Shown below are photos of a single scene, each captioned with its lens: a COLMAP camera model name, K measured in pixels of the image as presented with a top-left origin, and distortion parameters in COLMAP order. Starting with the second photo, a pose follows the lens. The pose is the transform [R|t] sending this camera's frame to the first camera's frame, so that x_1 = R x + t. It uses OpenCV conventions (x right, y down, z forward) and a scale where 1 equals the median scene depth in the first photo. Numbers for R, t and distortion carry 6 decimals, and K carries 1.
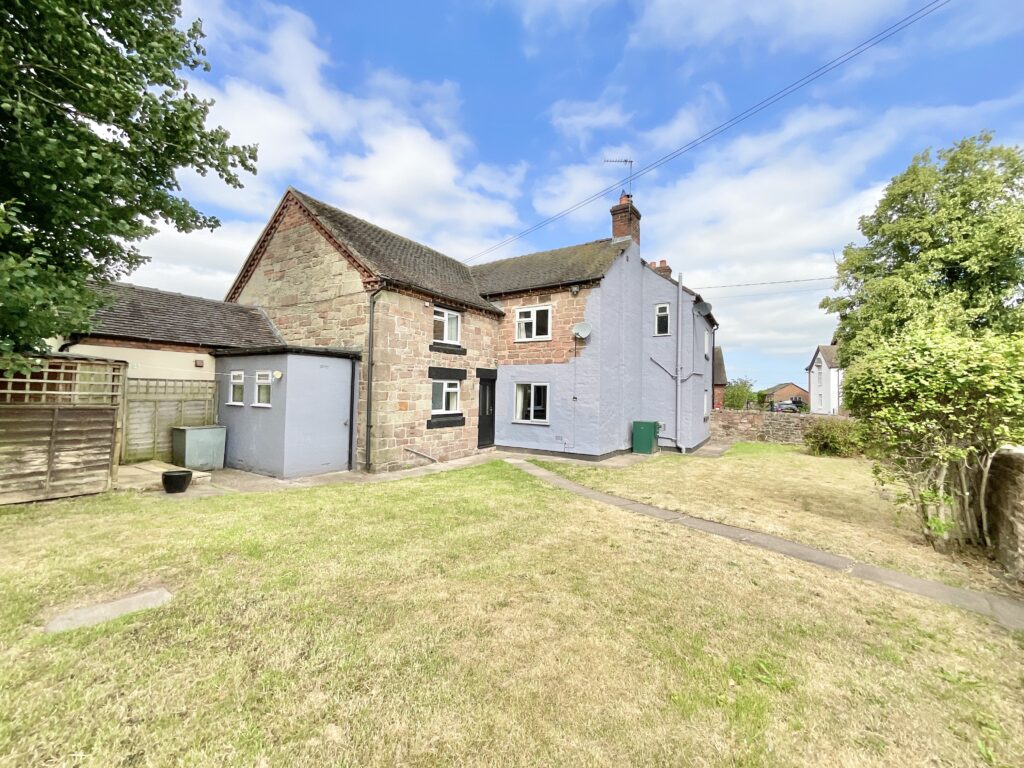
lens RADIAL K [[413.0, 0, 512.4], [0, 413.0, 383.0], [0, 0, 1]] dist [-0.002213, -0.000160]
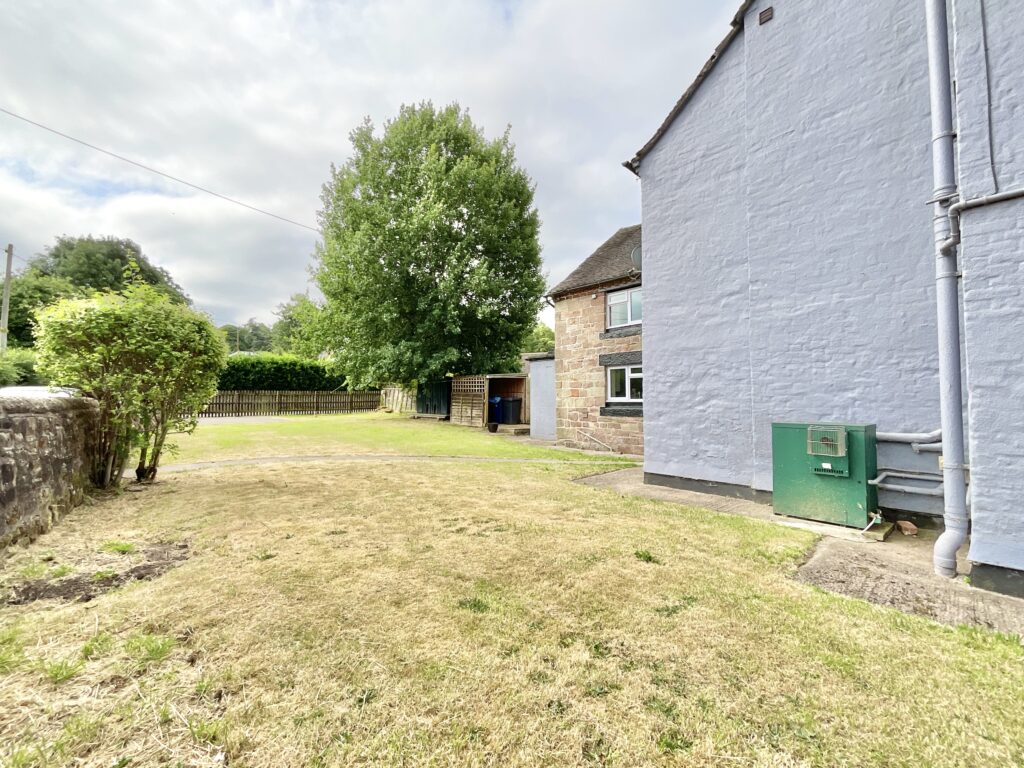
lens RADIAL K [[413.0, 0, 512.1], [0, 413.0, 383.4], [0, 0, 1]] dist [-0.002213, -0.000160]
pose [[-0.220895, -0.065288, -0.973110, 0.849184], [0.009465, 0.997566, -0.069077, 0.100870], [0.975252, -0.024470, -0.219740, 1.019808]]
